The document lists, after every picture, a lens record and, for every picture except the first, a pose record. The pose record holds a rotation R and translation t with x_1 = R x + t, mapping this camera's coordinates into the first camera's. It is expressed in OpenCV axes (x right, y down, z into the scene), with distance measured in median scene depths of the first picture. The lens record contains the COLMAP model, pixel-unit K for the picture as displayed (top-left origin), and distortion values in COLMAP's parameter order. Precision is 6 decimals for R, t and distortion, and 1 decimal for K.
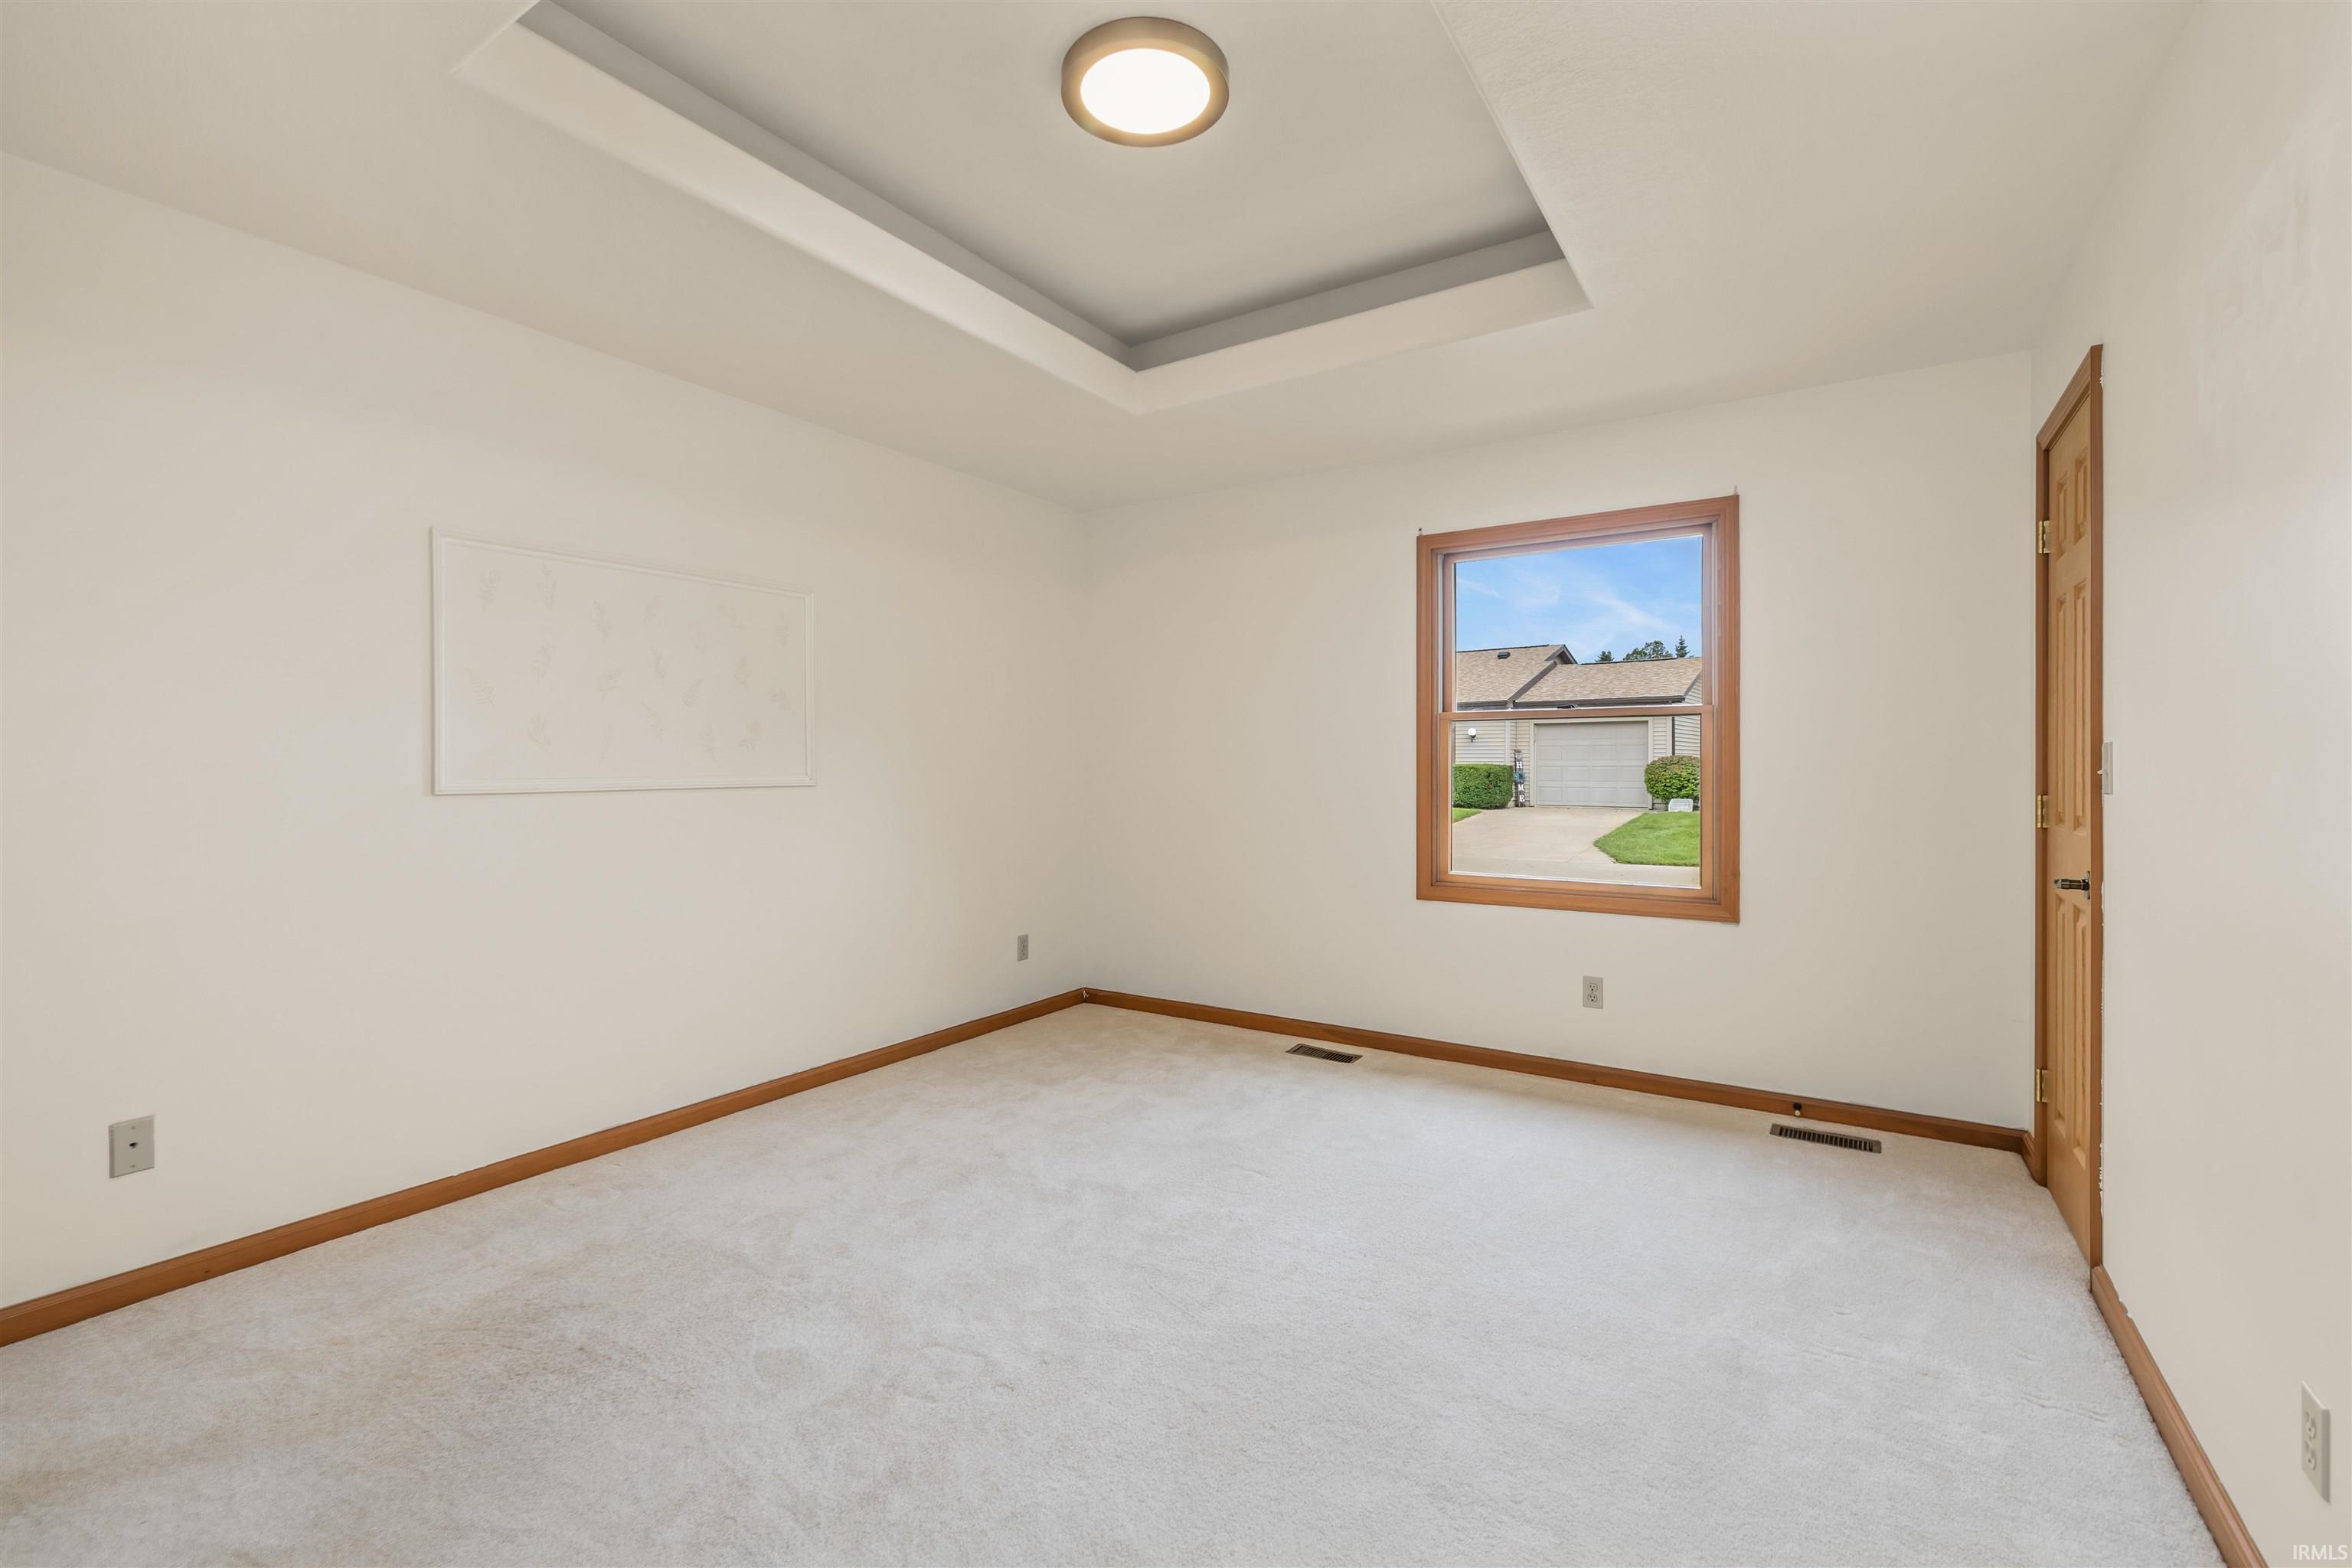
lens RADIAL K [[1016.5, 0, 1160.3], [0, 1016.5, 790.5], [0, 0, 1]] dist [0.002493, -0.000706]
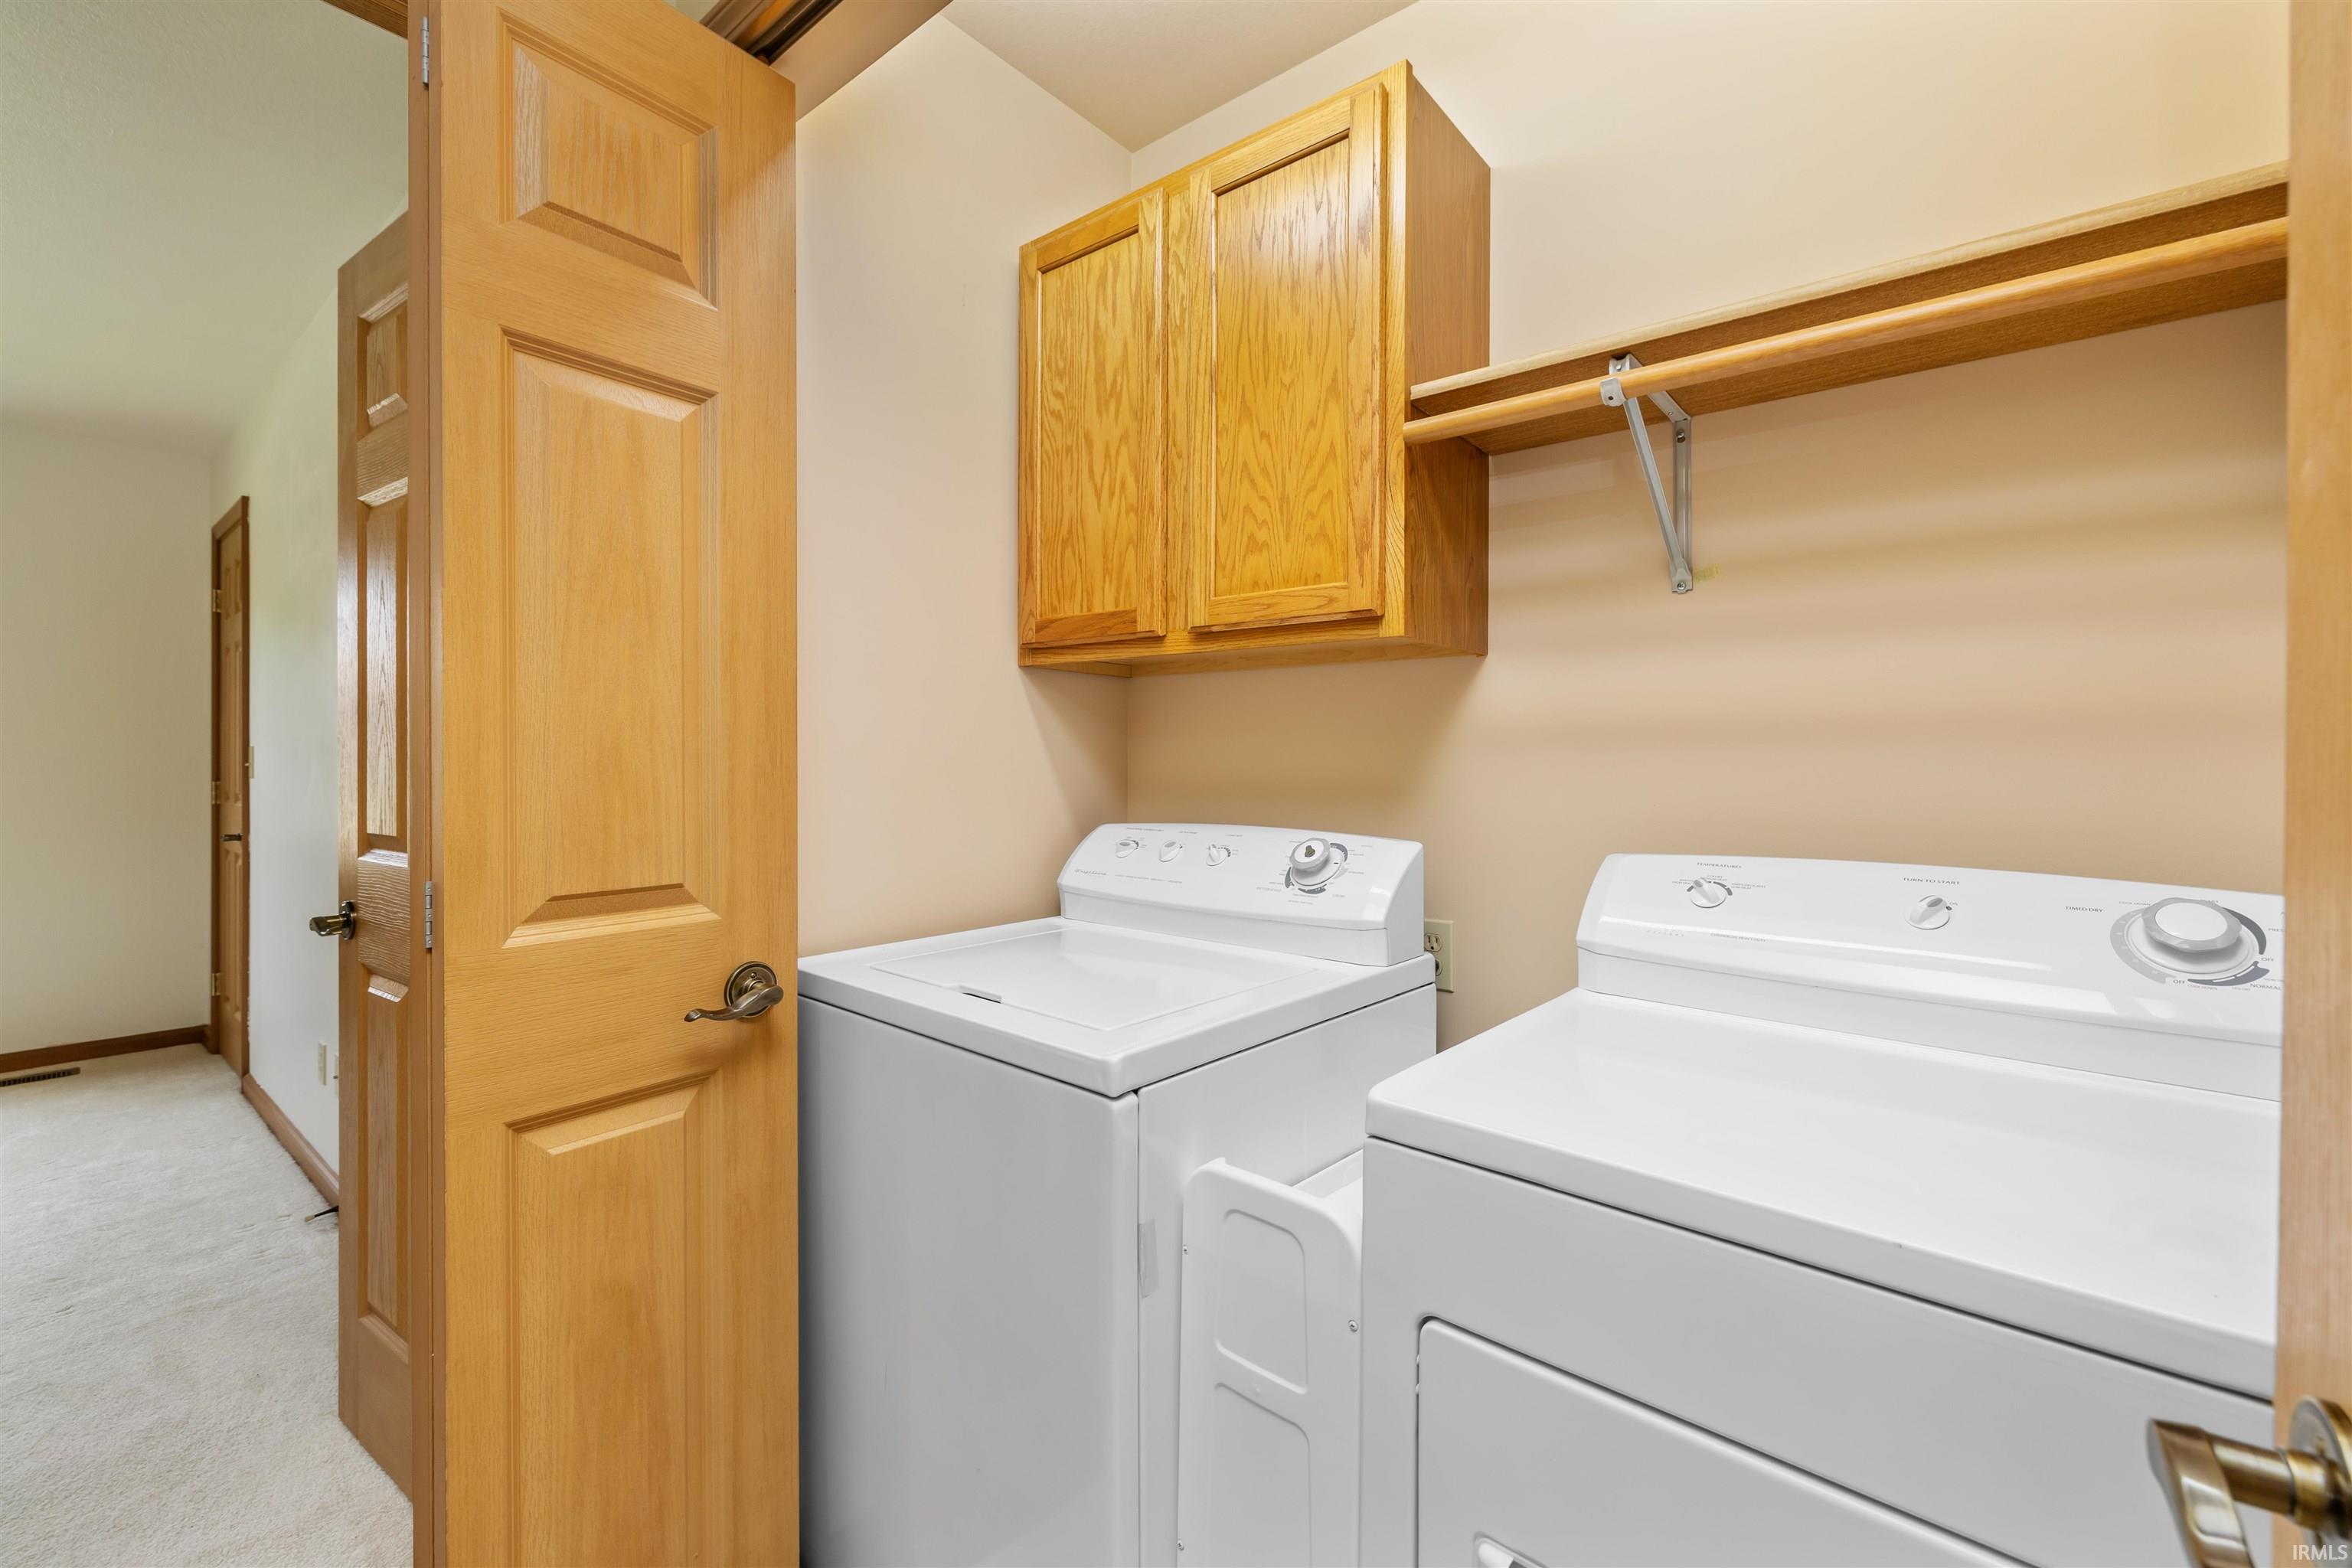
lens RADIAL K [[1016.5, 0, 1183.6], [0, 1016.5, 804.4], [0, 0, 1]] dist [0.002493, -0.000706]
pose [[0.121820, -0.004162, 0.992543, -0.452283], [-0.003503, 0.999983, 0.004623, 0.029618], [-0.992546, -0.004040, 0.121803, -0.609803]]
